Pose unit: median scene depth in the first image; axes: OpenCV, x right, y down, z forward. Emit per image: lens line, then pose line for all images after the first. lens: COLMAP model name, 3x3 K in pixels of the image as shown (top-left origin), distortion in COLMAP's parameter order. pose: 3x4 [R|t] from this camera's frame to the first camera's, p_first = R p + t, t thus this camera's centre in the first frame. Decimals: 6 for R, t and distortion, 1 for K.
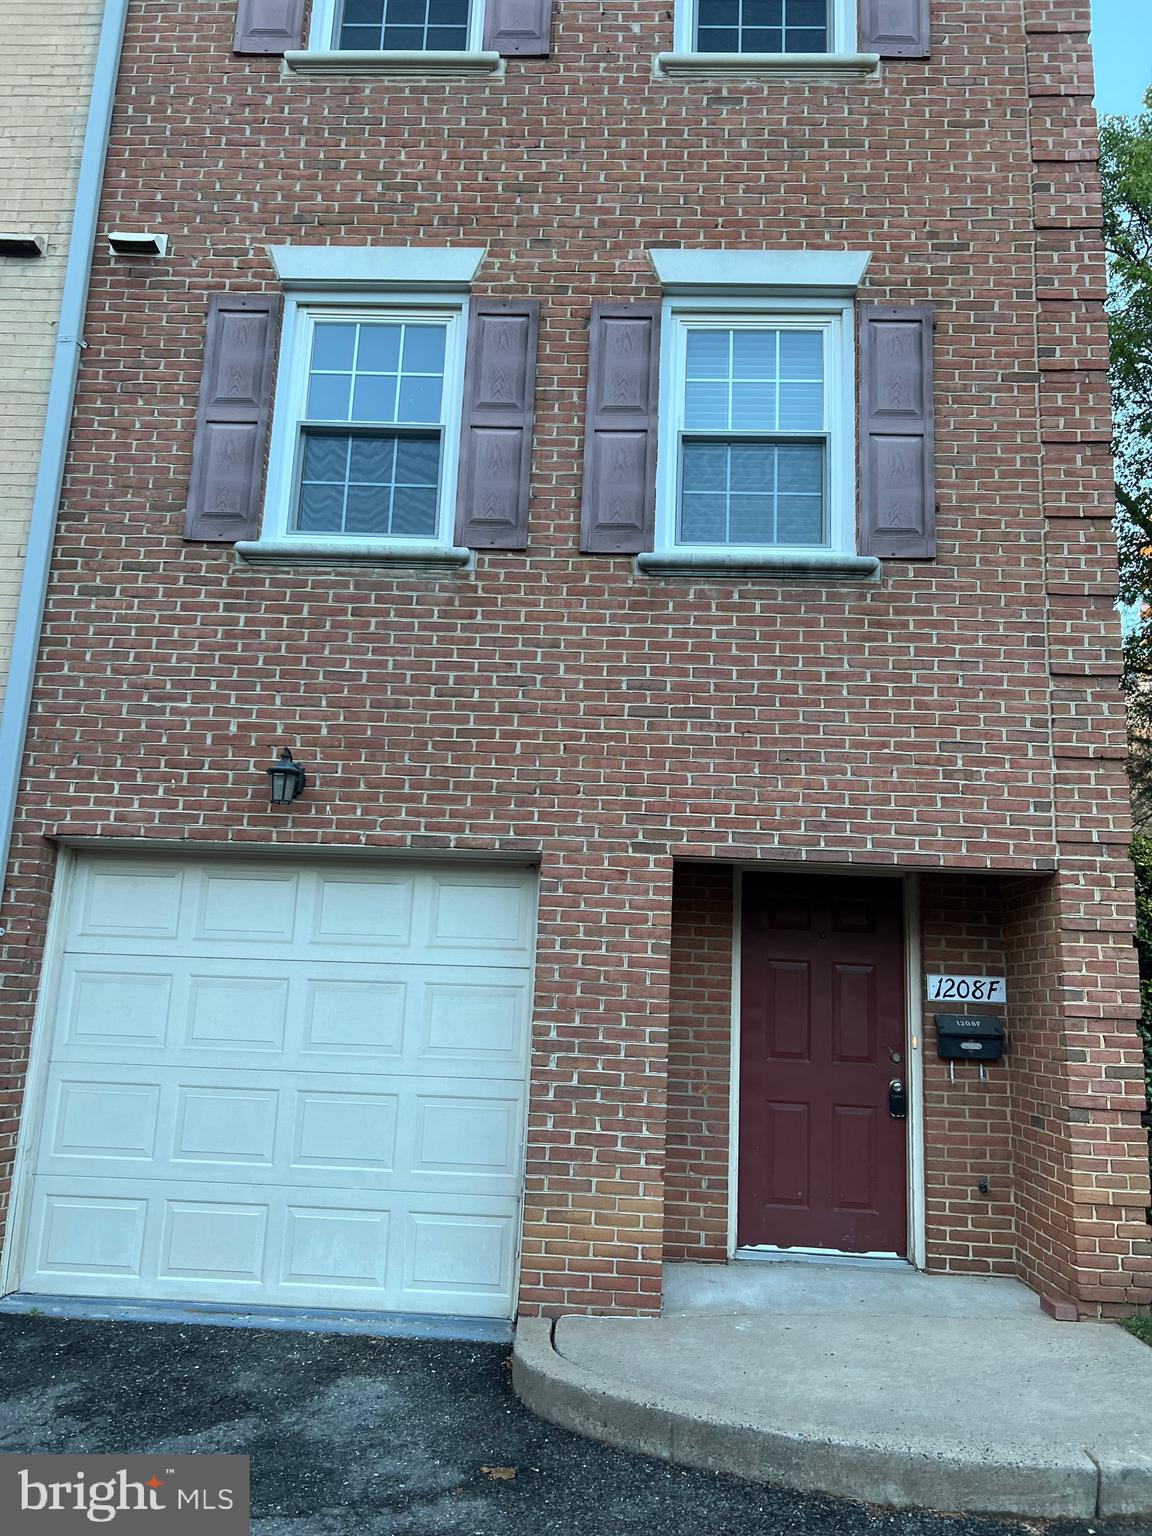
lens RADIAL K [[1156.1, 0, 584.8], [0, 1156.1, 763.9], [0, 0, 1]] dist [0.071511, -0.081399]
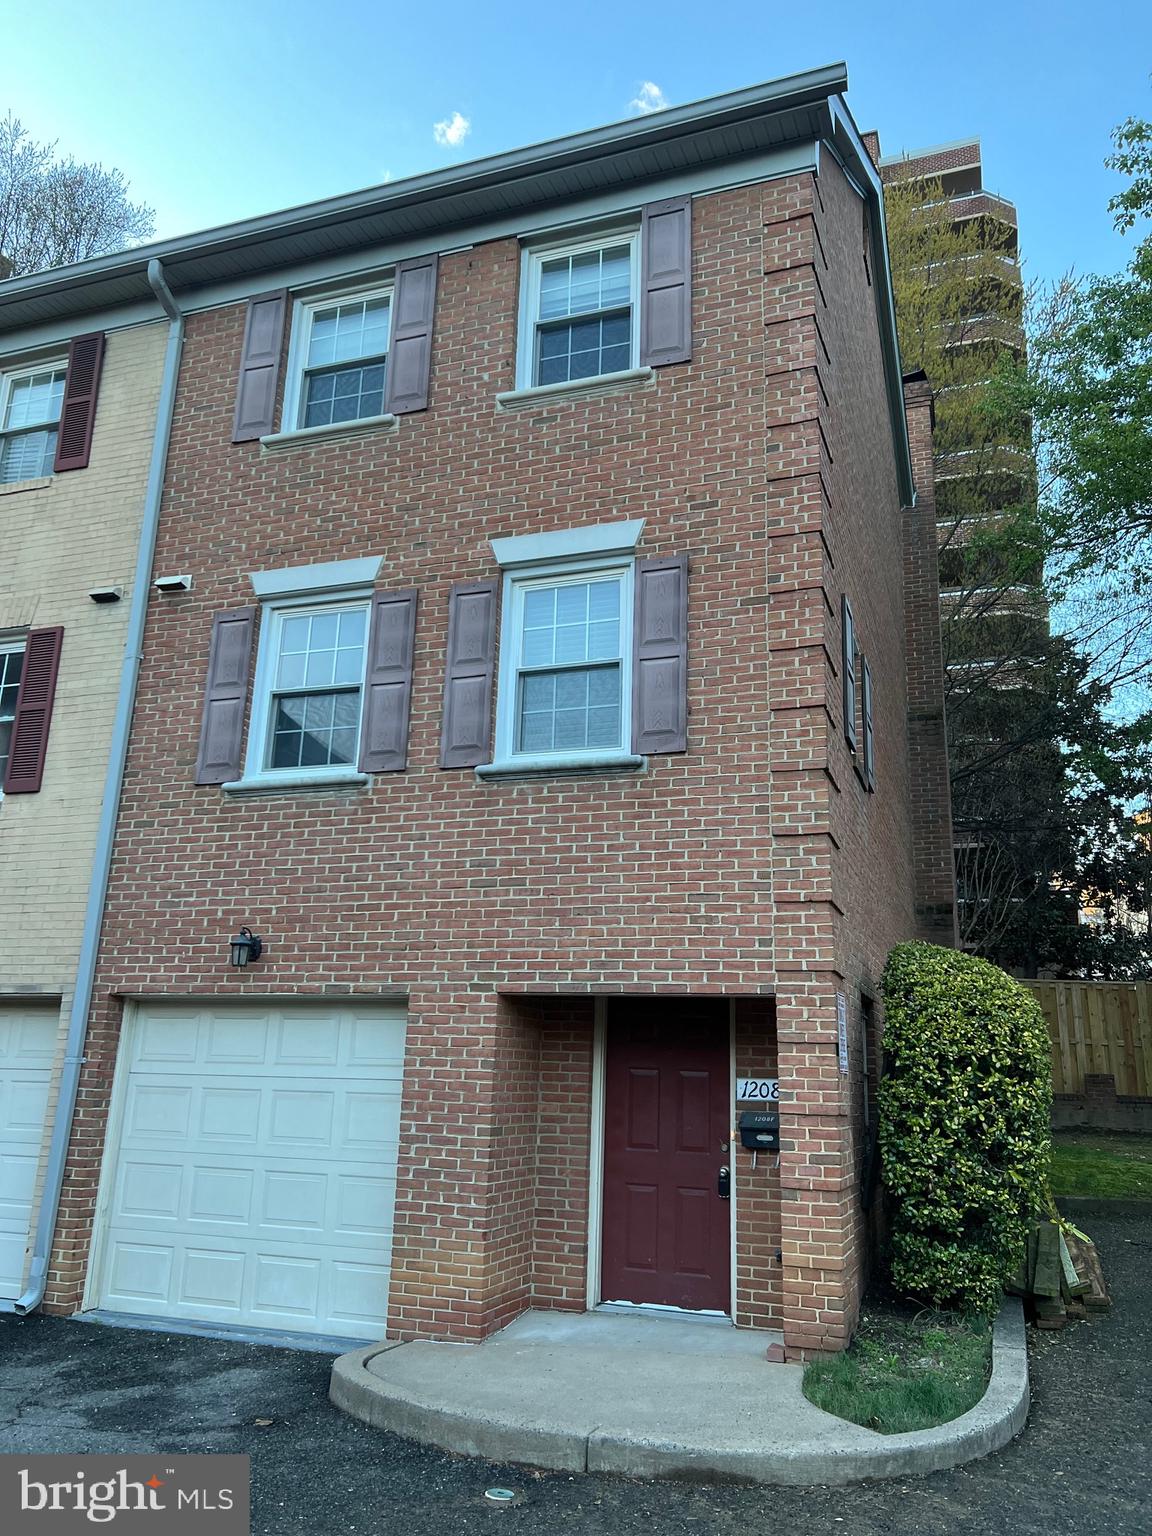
lens RADIAL K [[1156.1, 0, 584.8], [0, 1156.1, 763.9], [0, 0, 1]] dist [0.071511, -0.081399]
pose [[0.953638, -0.091337, -0.286761, 0.552650], [0.068838, 0.993774, -0.087605, -0.056198], [0.292978, 0.063804, 0.953988, -0.256120]]
